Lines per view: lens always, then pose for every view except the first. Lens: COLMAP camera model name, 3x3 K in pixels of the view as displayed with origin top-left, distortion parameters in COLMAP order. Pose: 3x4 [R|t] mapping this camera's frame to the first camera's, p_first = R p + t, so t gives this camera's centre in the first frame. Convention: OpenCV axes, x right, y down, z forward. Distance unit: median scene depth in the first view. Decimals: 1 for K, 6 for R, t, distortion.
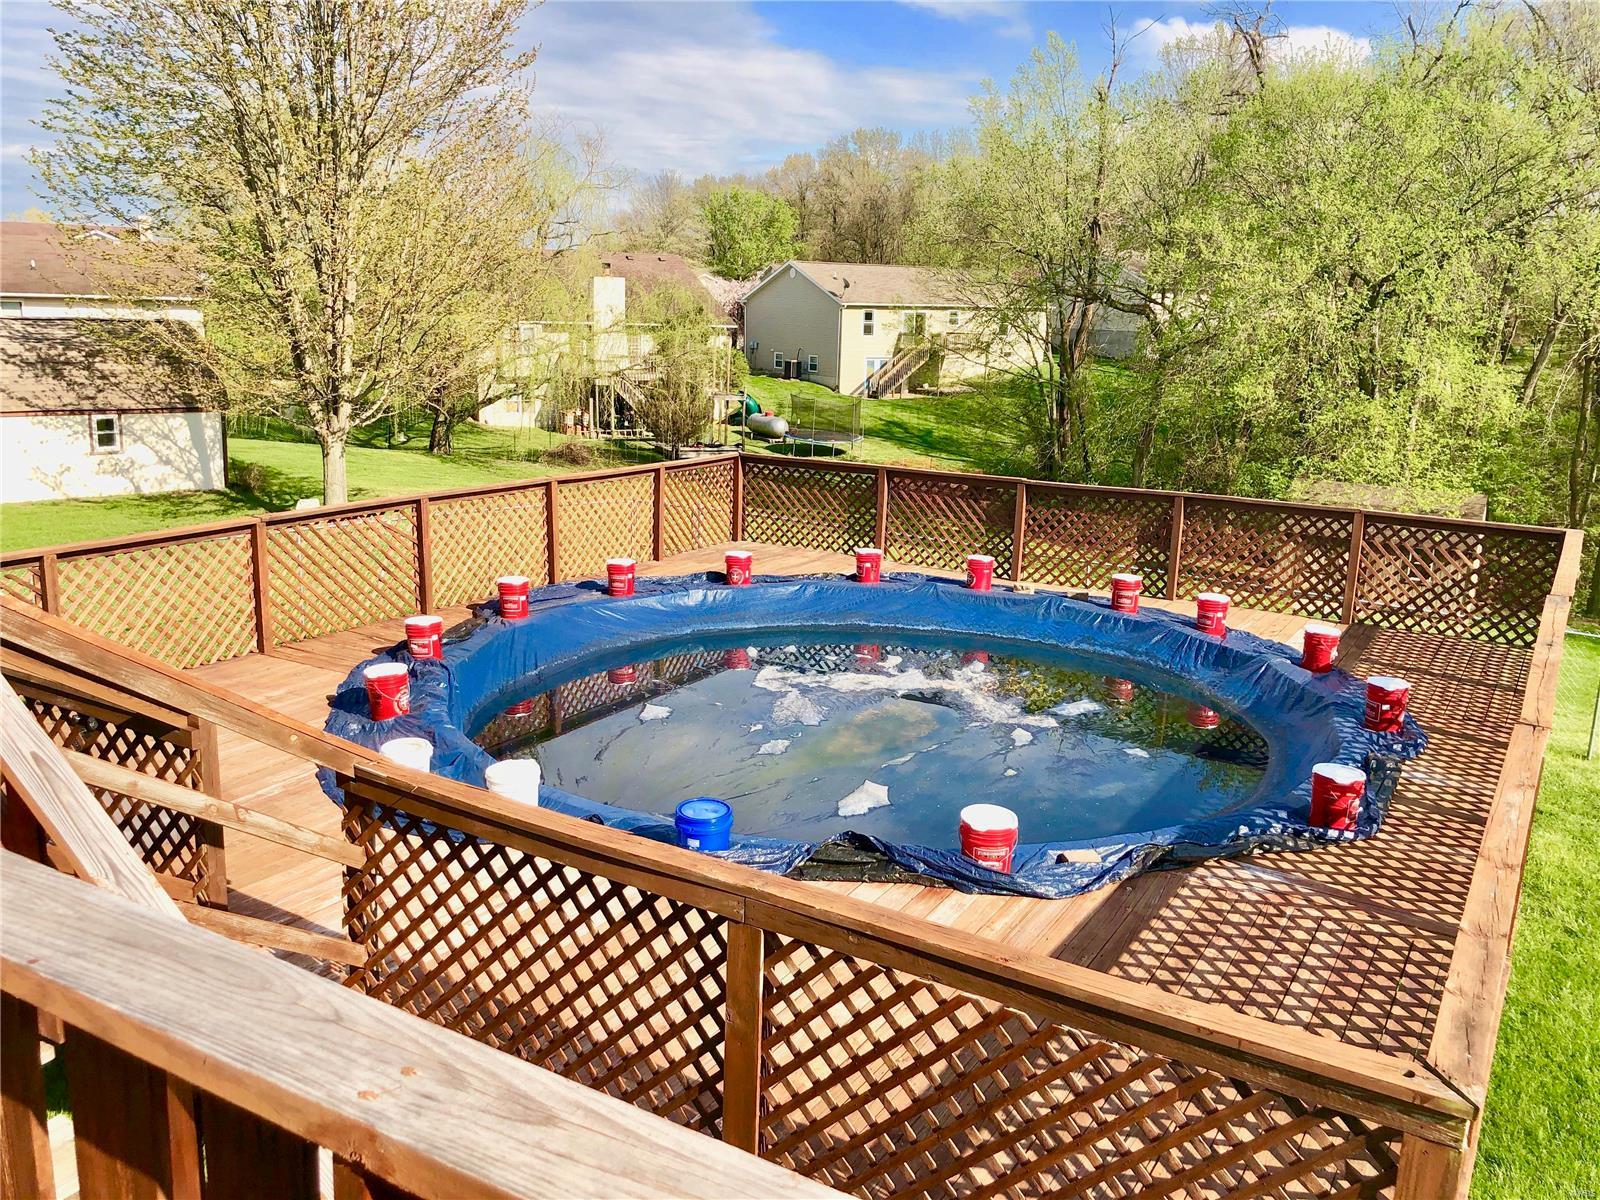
lens RADIAL K [[1311.7, 0, 800.0], [0, 1311.7, 600.0], [0, 0, 1]] dist [0.059491, -0.056596]
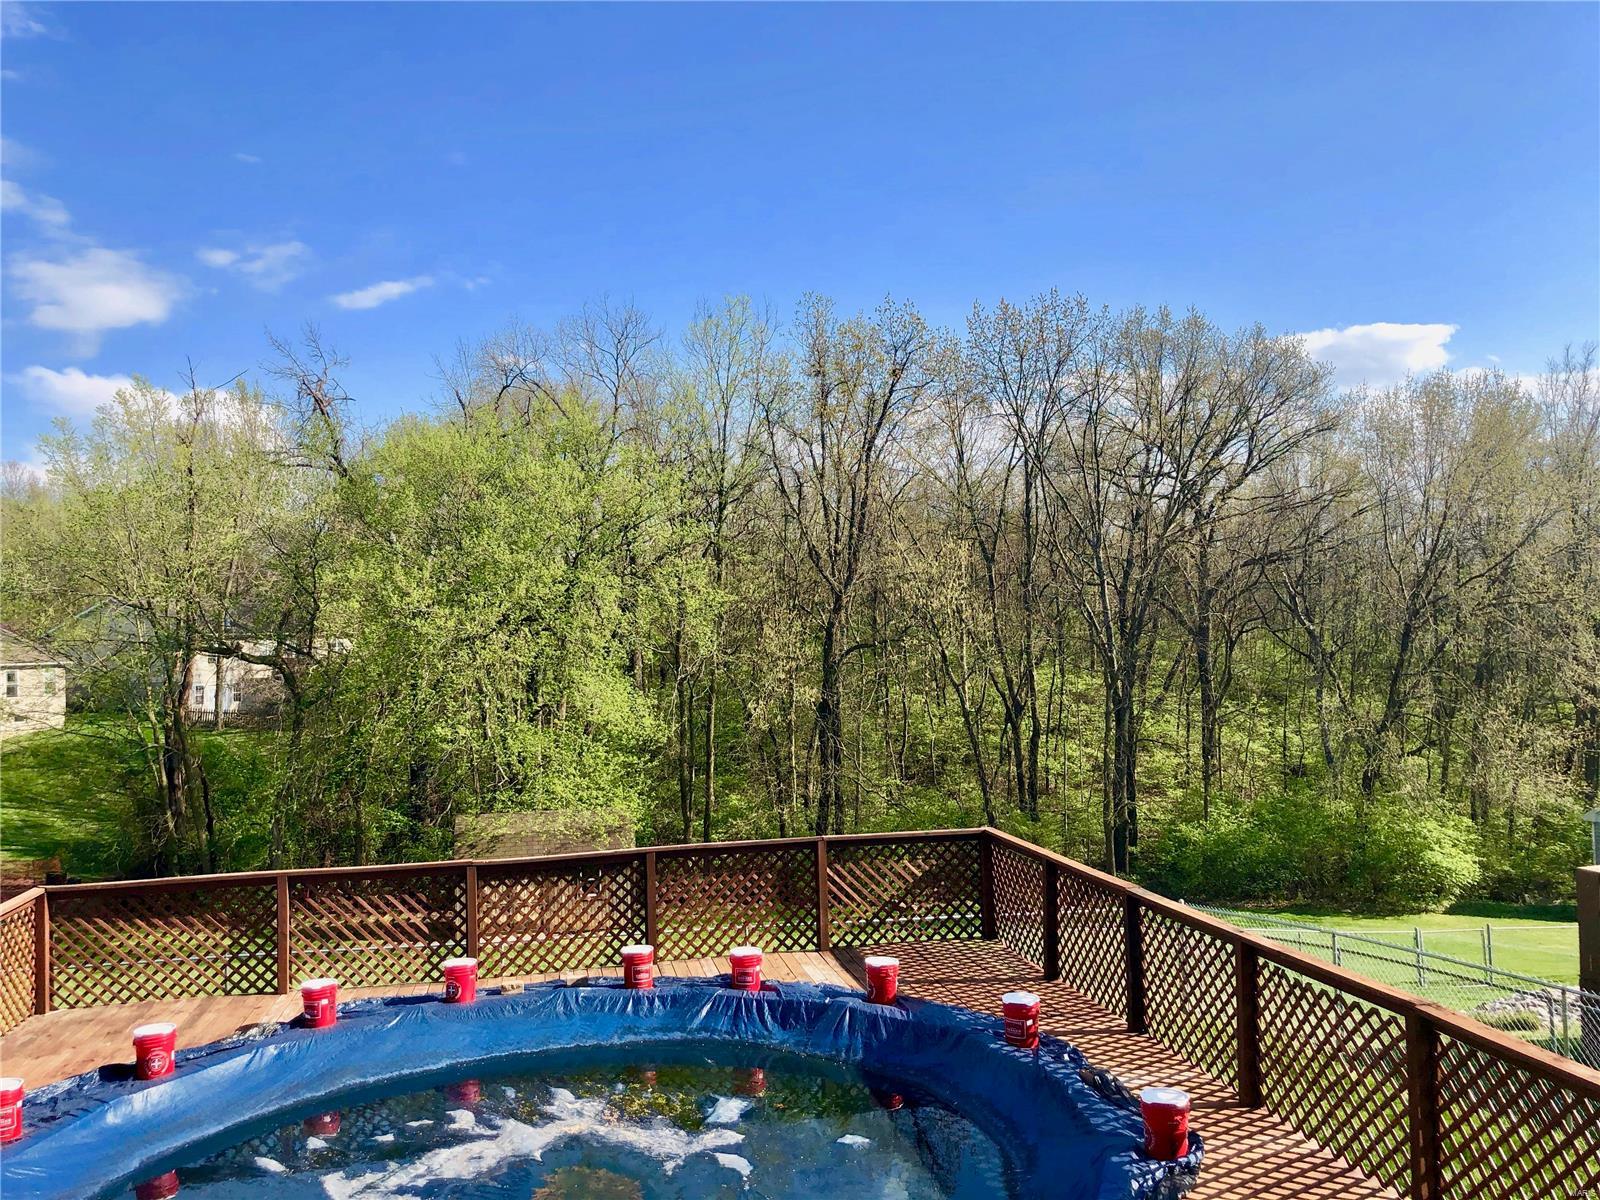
lens RADIAL K [[1360.6, 0, 800.0], [0, 1360.6, 600.0], [0, 0, 1]] dist [0.002670, 0.011514]
pose [[0.742776, -0.033928, 0.668680, -0.276739], [0.198414, 0.965009, -0.171437, -0.063985], [-0.639466, 0.260014, 0.723516, 0.188407]]
